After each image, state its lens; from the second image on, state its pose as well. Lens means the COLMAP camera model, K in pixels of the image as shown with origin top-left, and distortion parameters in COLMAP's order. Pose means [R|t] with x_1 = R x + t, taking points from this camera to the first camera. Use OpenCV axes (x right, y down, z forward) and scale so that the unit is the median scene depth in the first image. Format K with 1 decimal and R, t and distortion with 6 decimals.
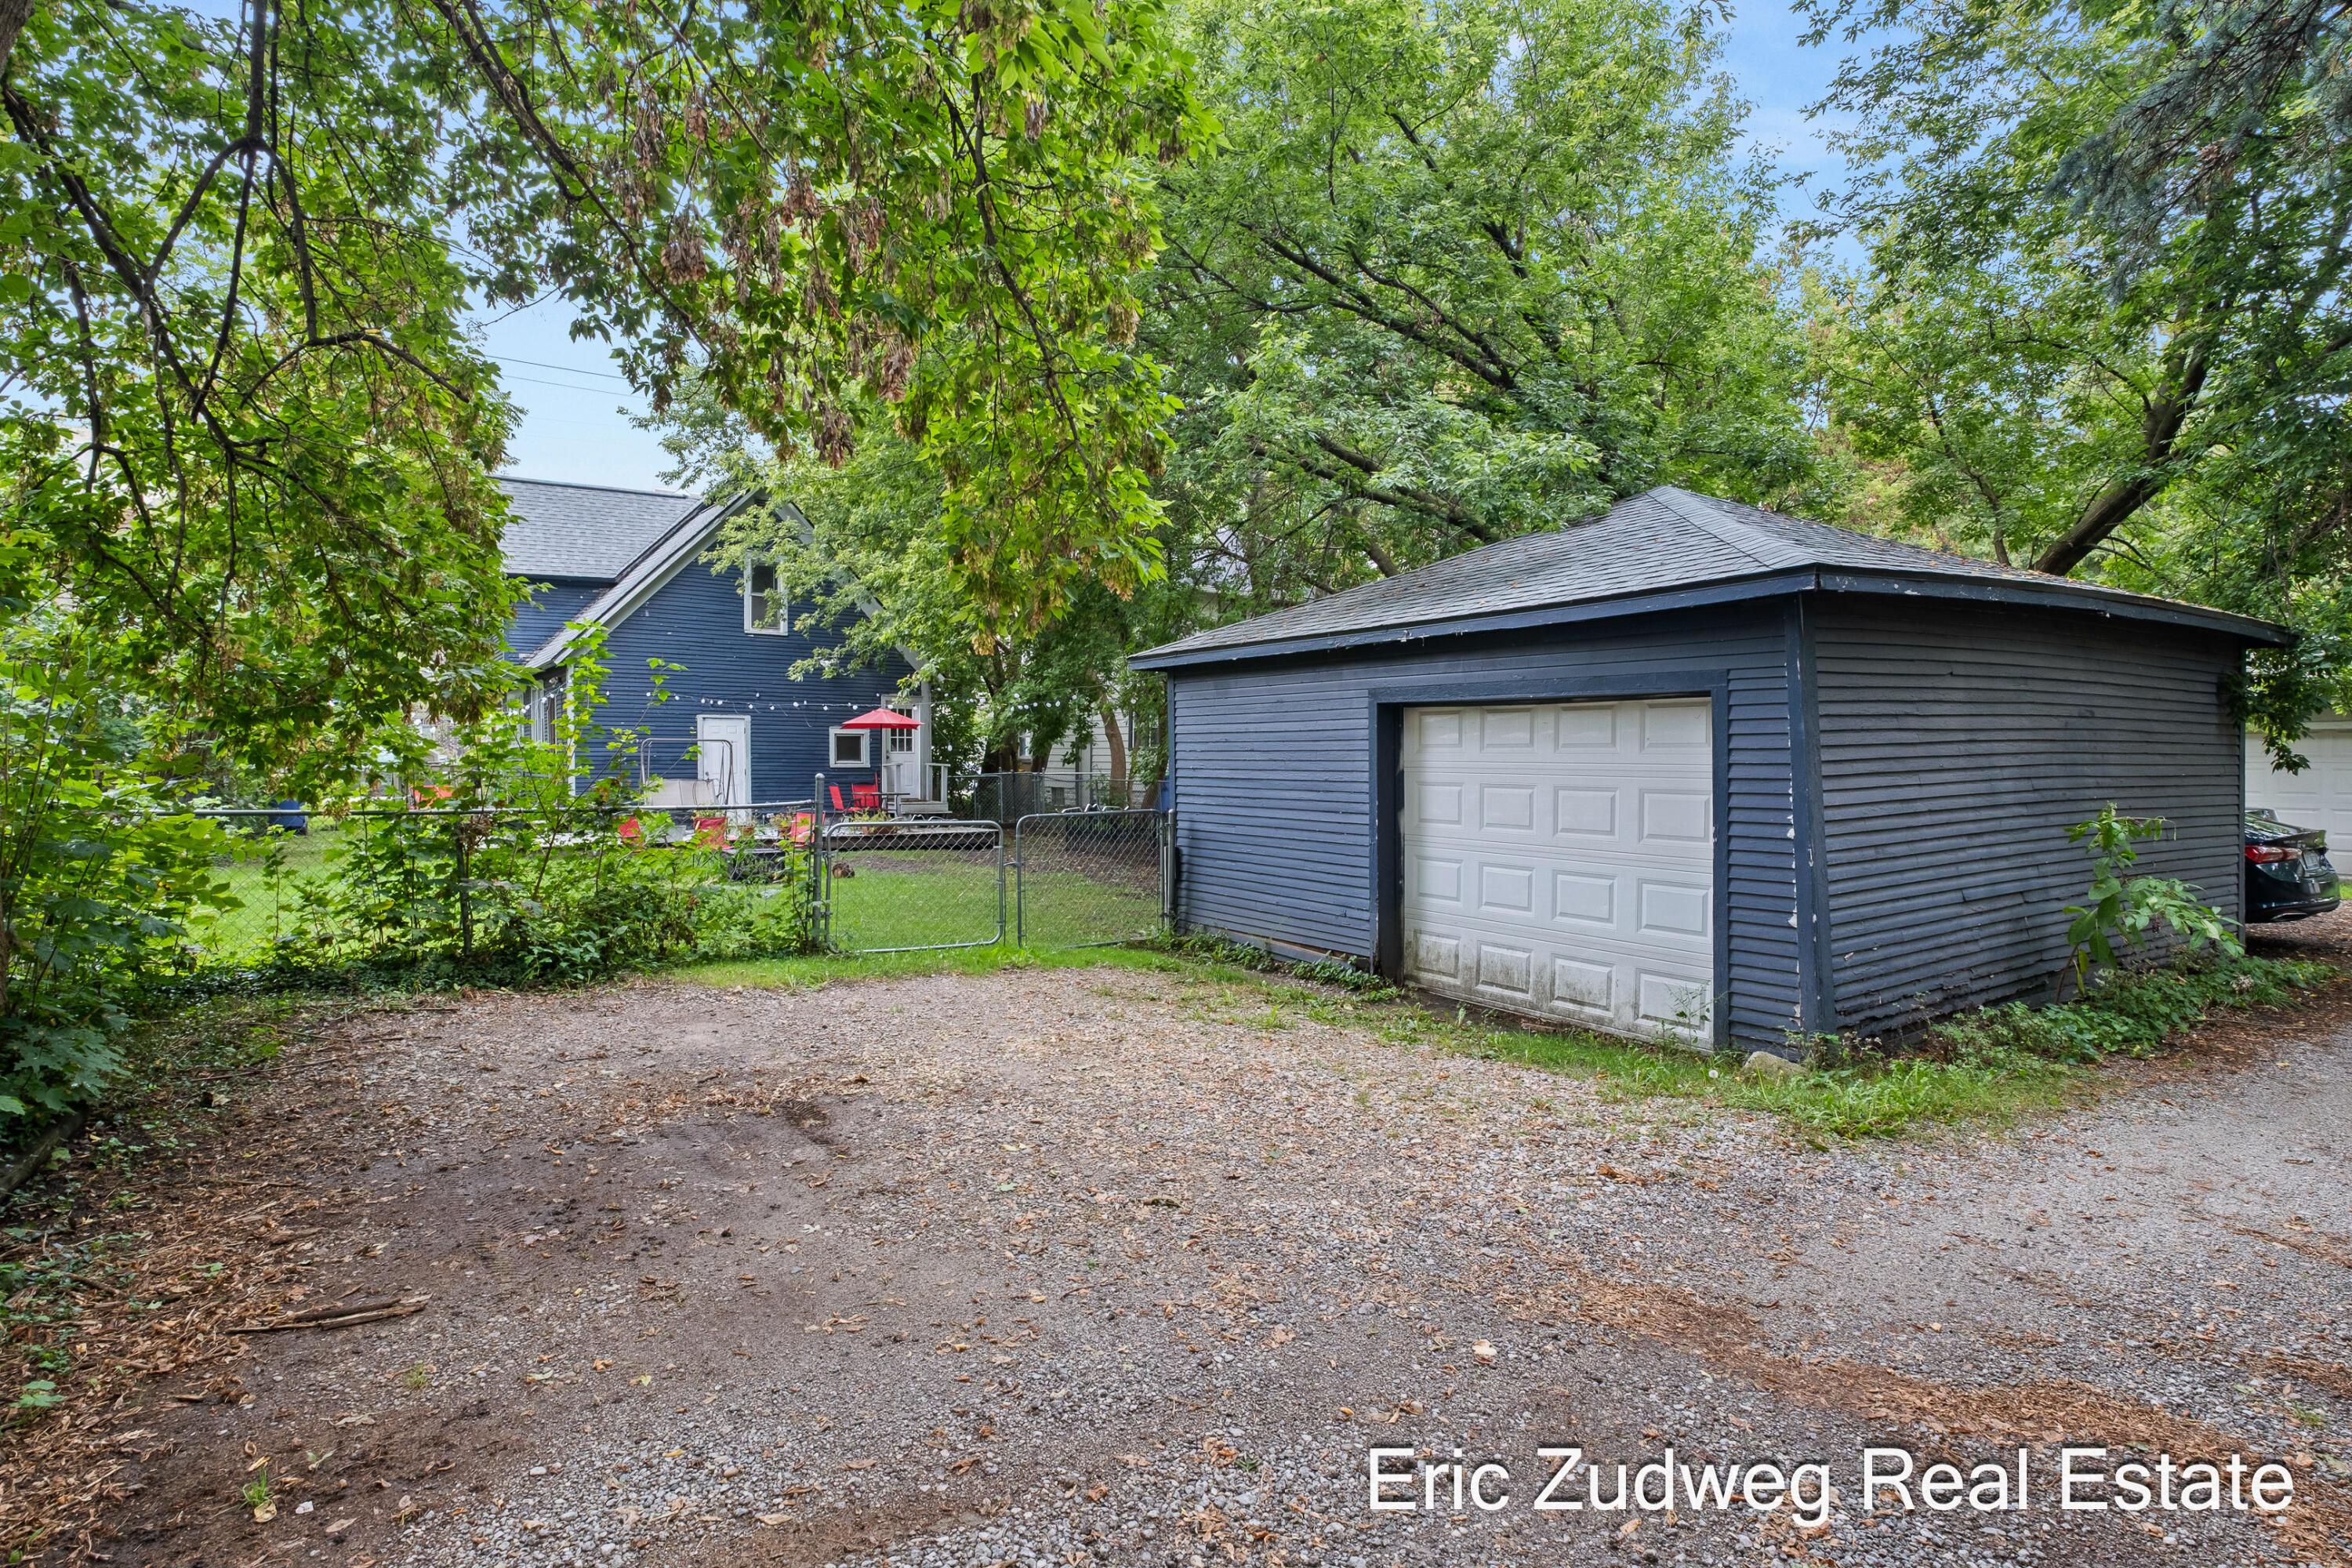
lens RADIAL K [[1218.4, 0, 1173.8], [0, 1218.4, 783.4], [0, 0, 1]] dist [-0.000242, -0.000002]
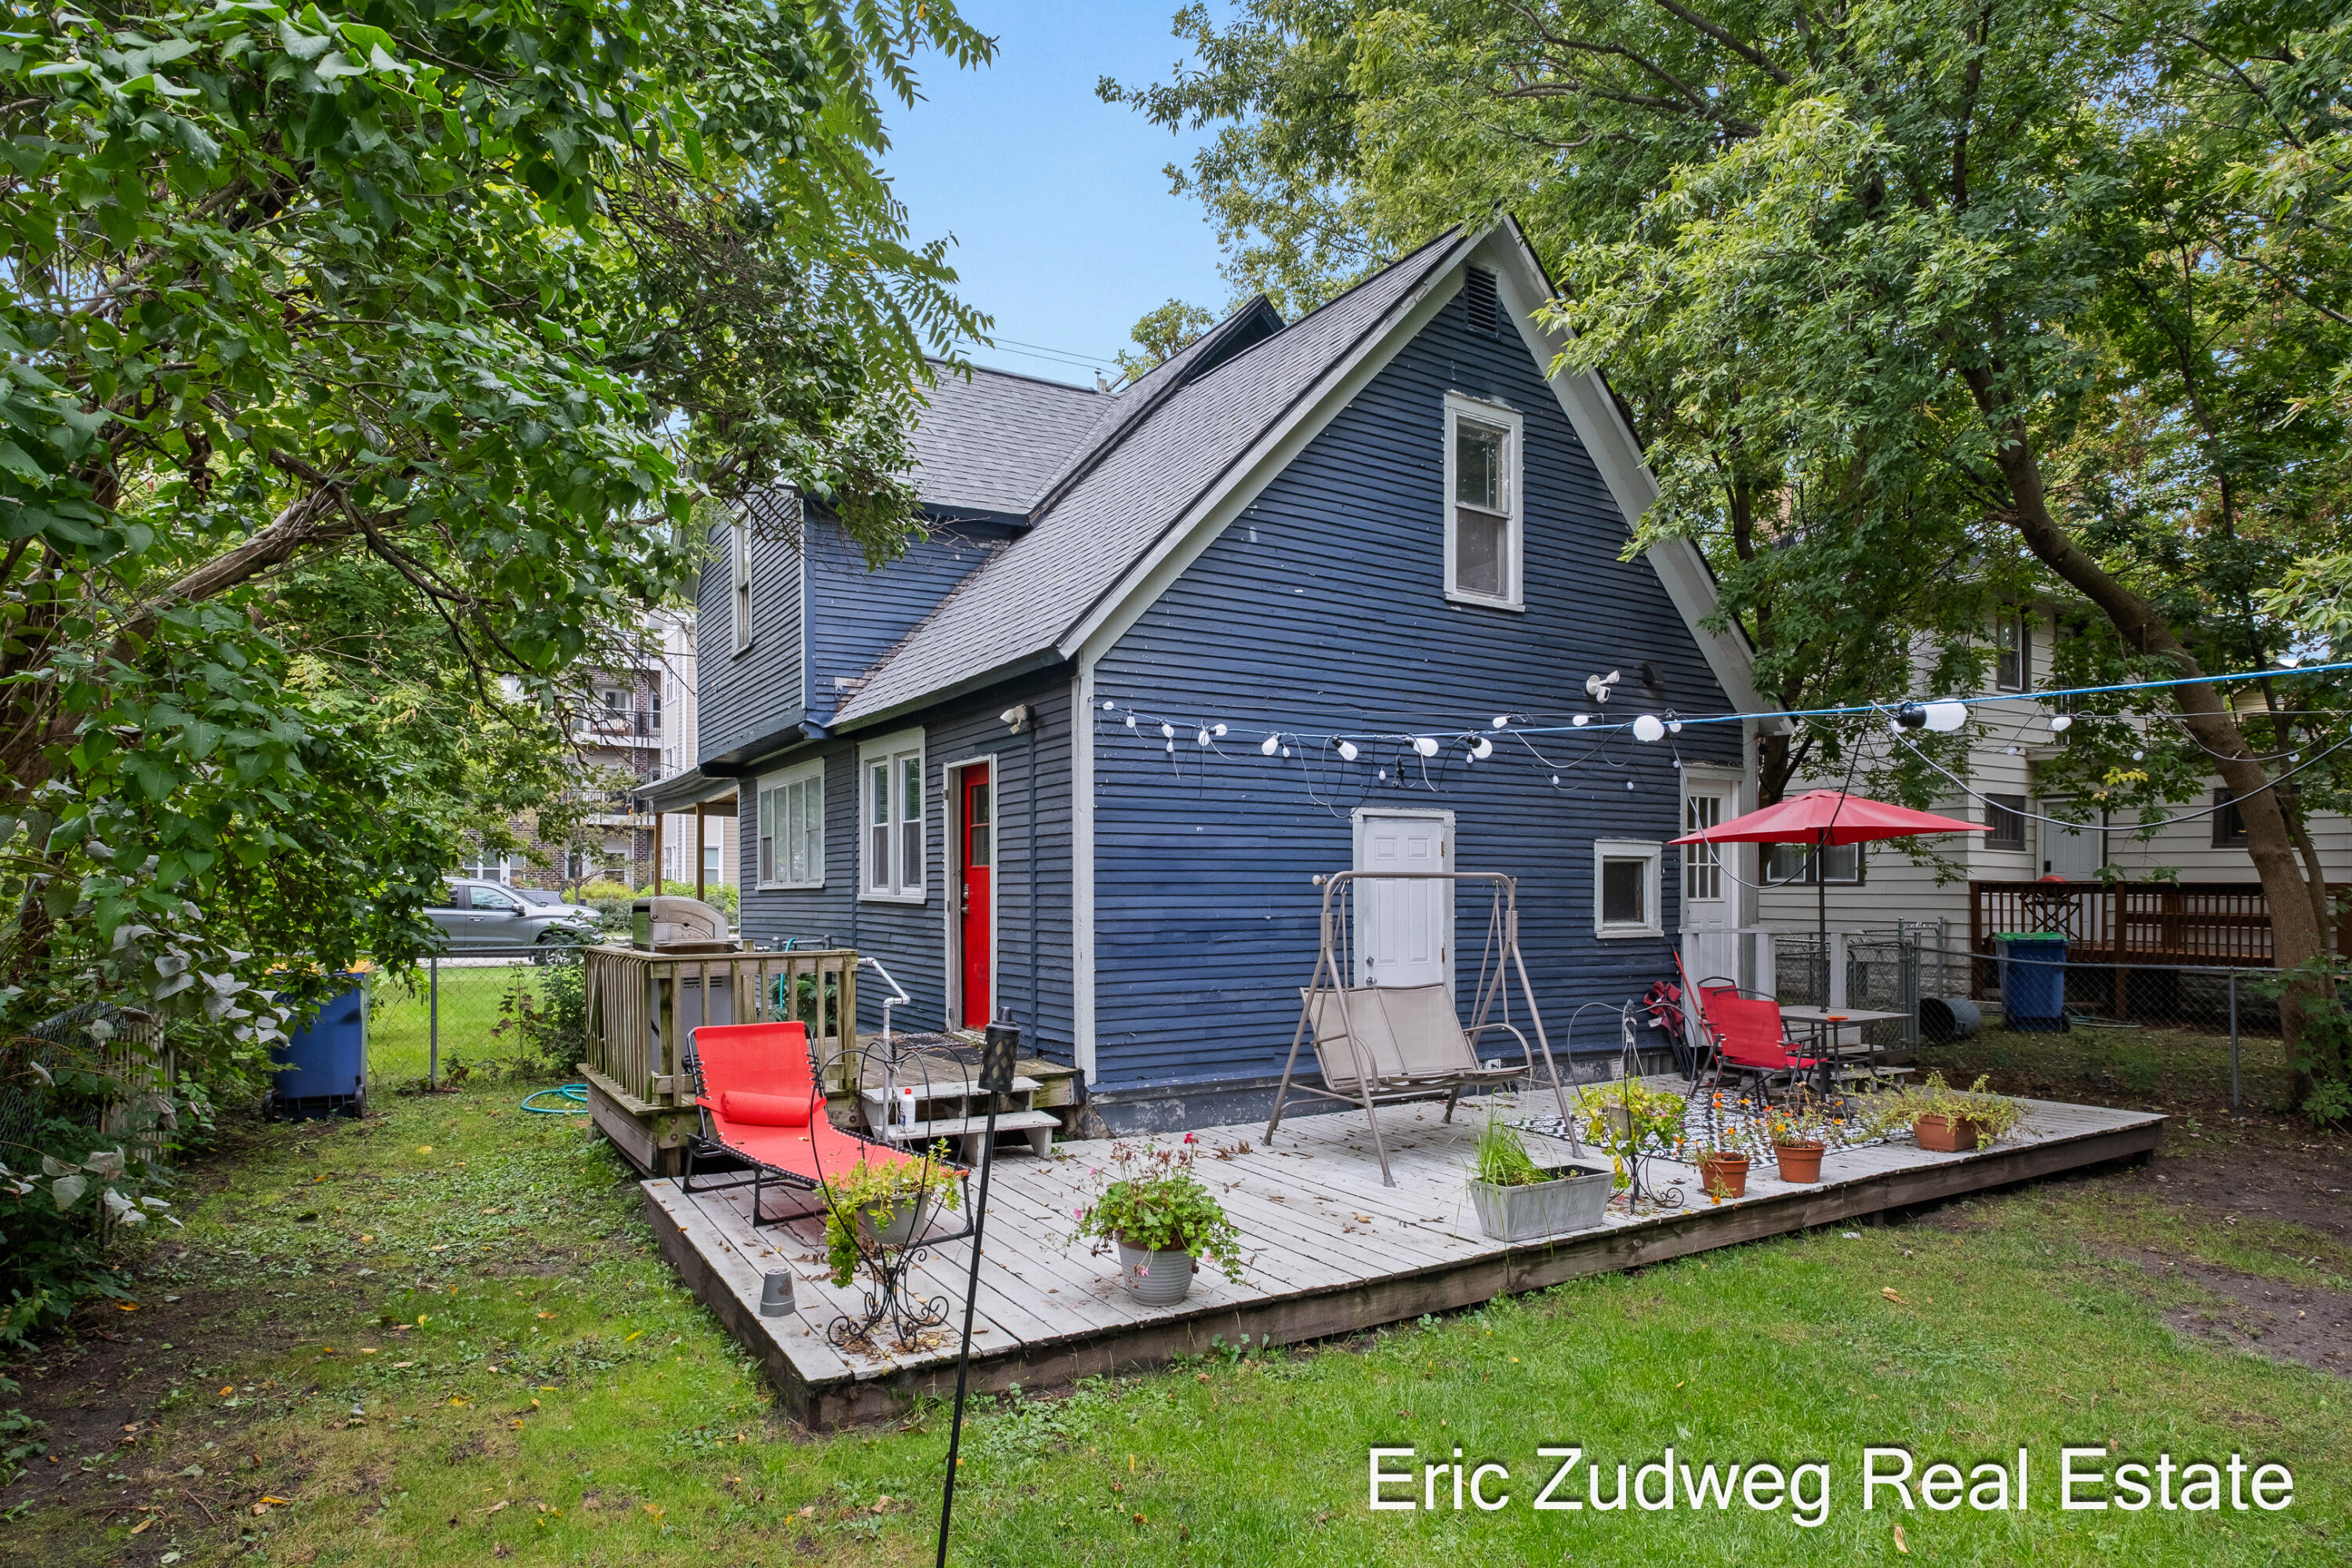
lens RADIAL K [[1262.4, 0, 1168.6], [0, 1262.4, 896.6], [0, 0, 1]] dist [-0.002923, -0.000272]
pose [[0.998339, -0.005994, -0.057307, -0.396614], [0.004923, 0.999811, -0.018811, -0.019906], [0.057409, 0.018498, 0.998179, 0.563057]]
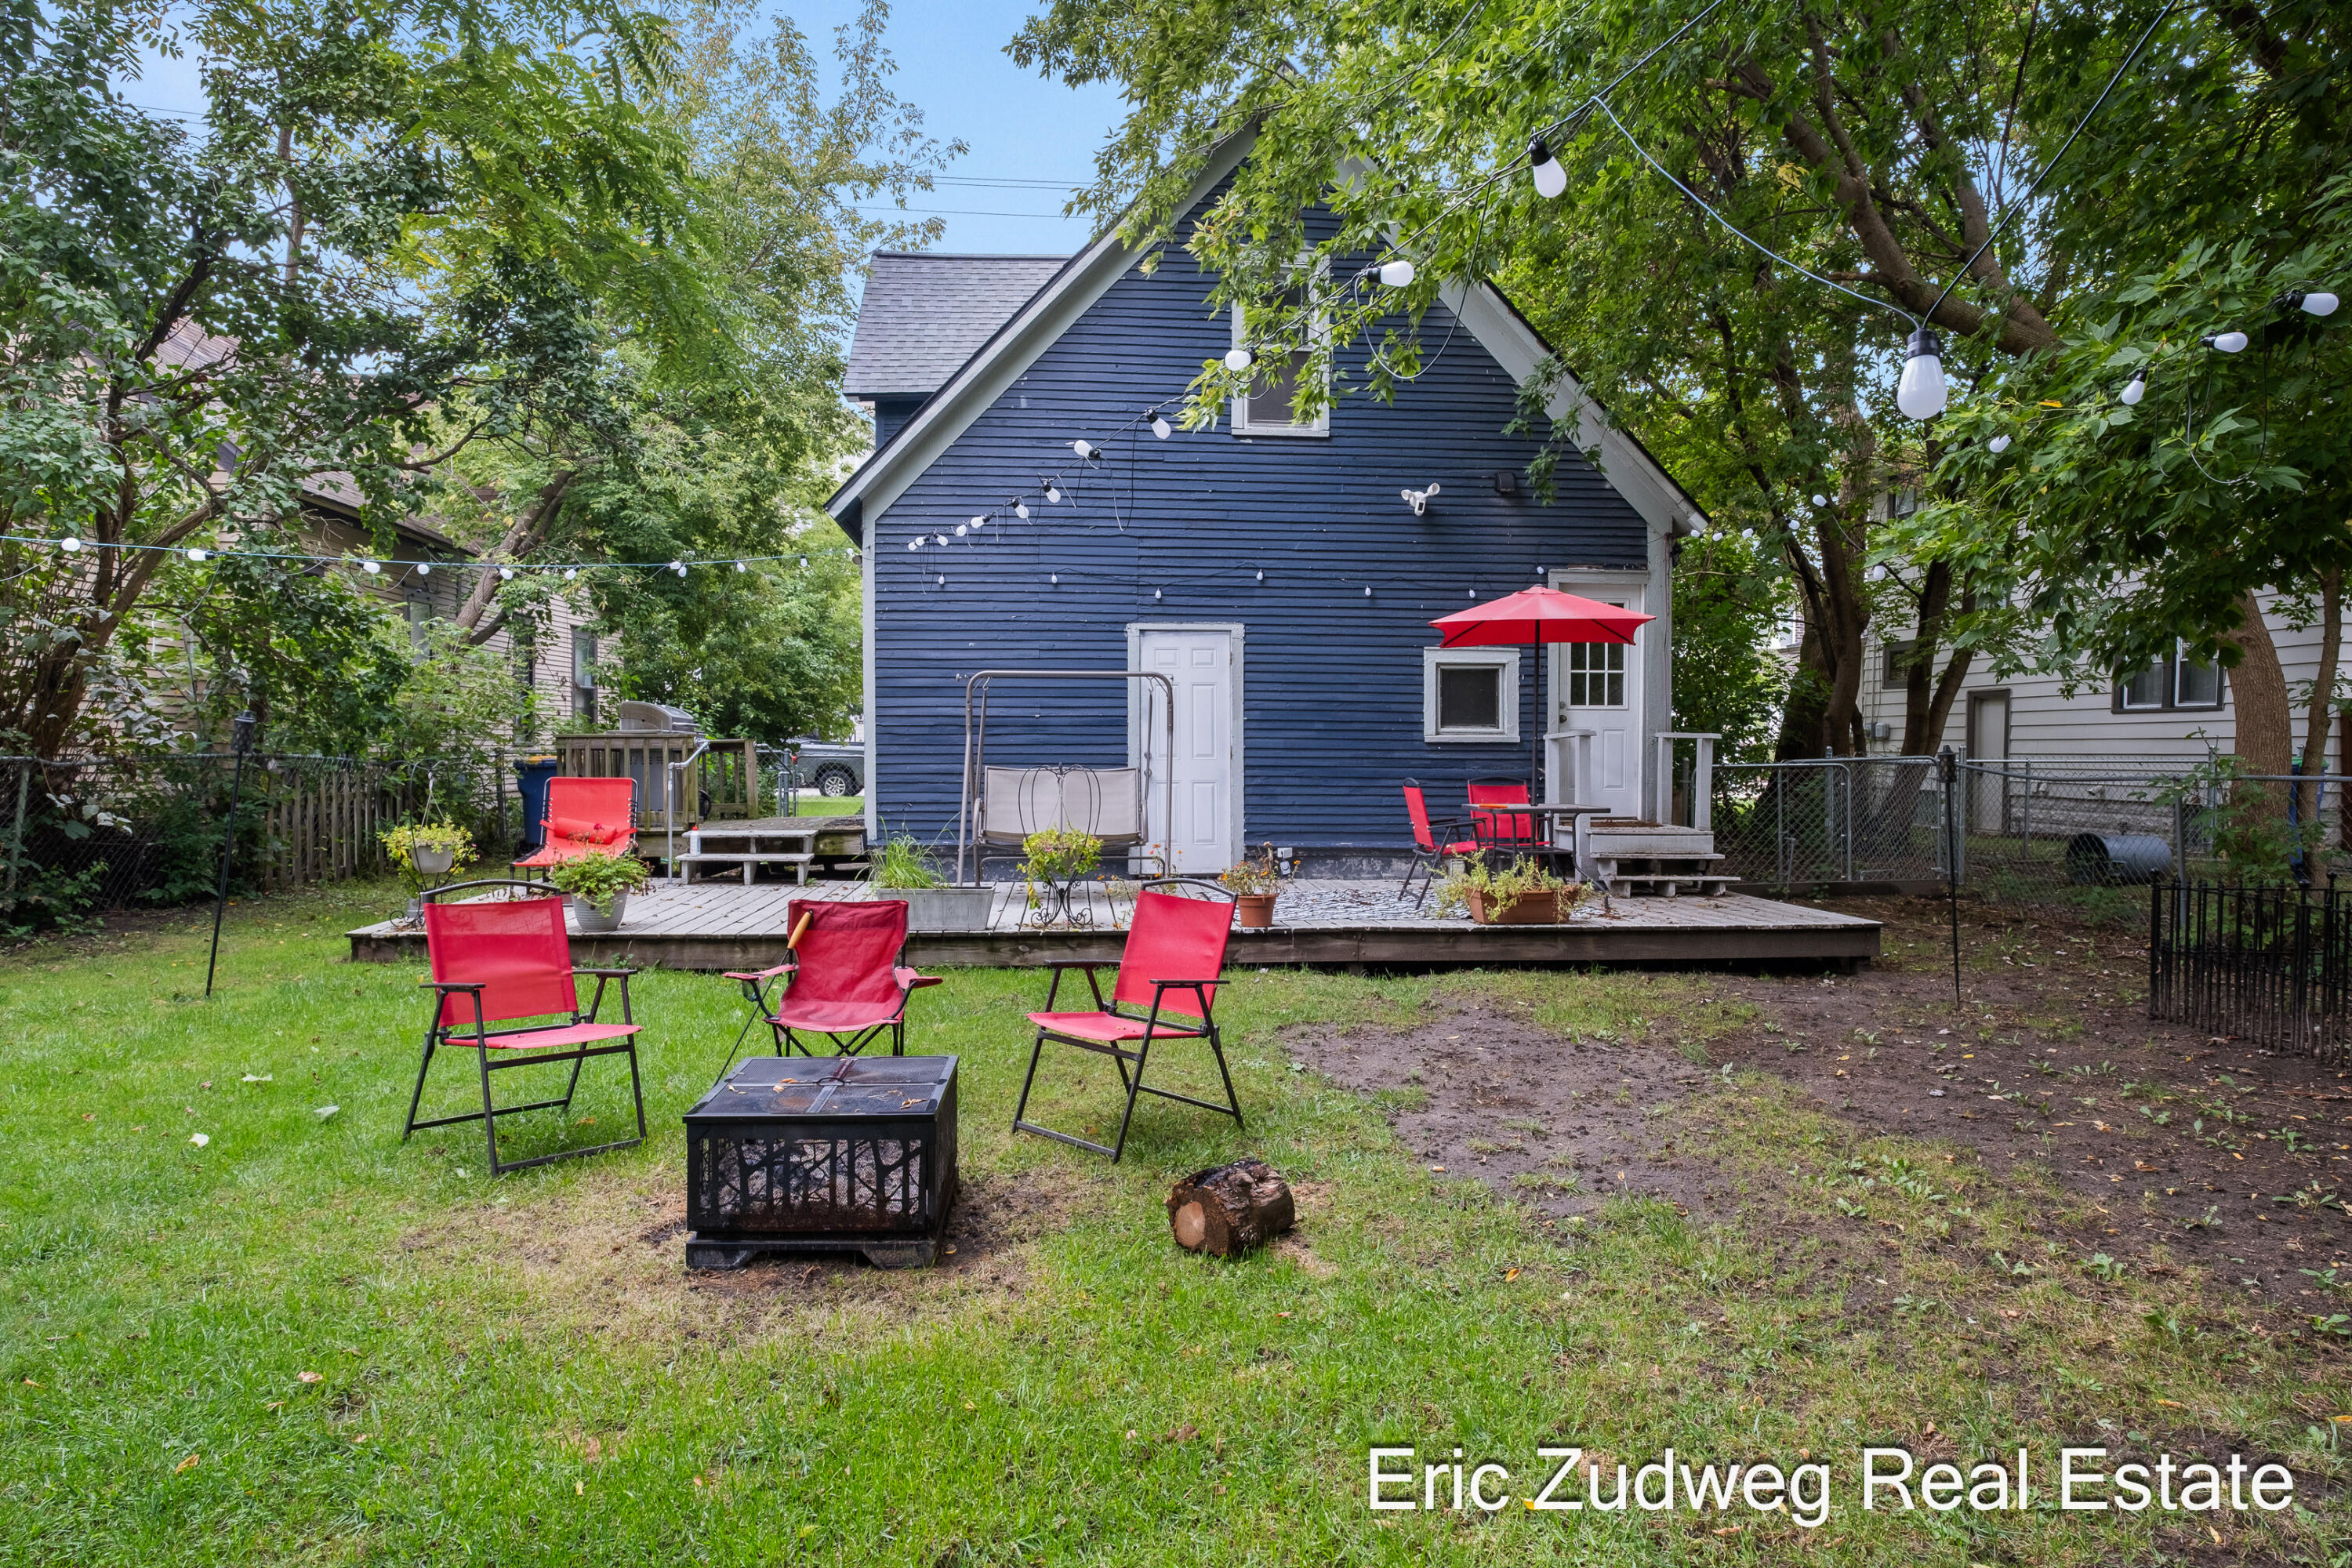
lens RADIAL K [[1335.2, 0, 1174.0], [0, 1335.2, 786.2], [0, 0, 1]] dist [-0.006704, -0.000440]
pose [[0.864218, 0.009291, -0.503032, -0.121537], [-0.009778, 0.999951, 0.001670, 0.002170], [0.503023, 0.003475, 0.864266, 0.546500]]
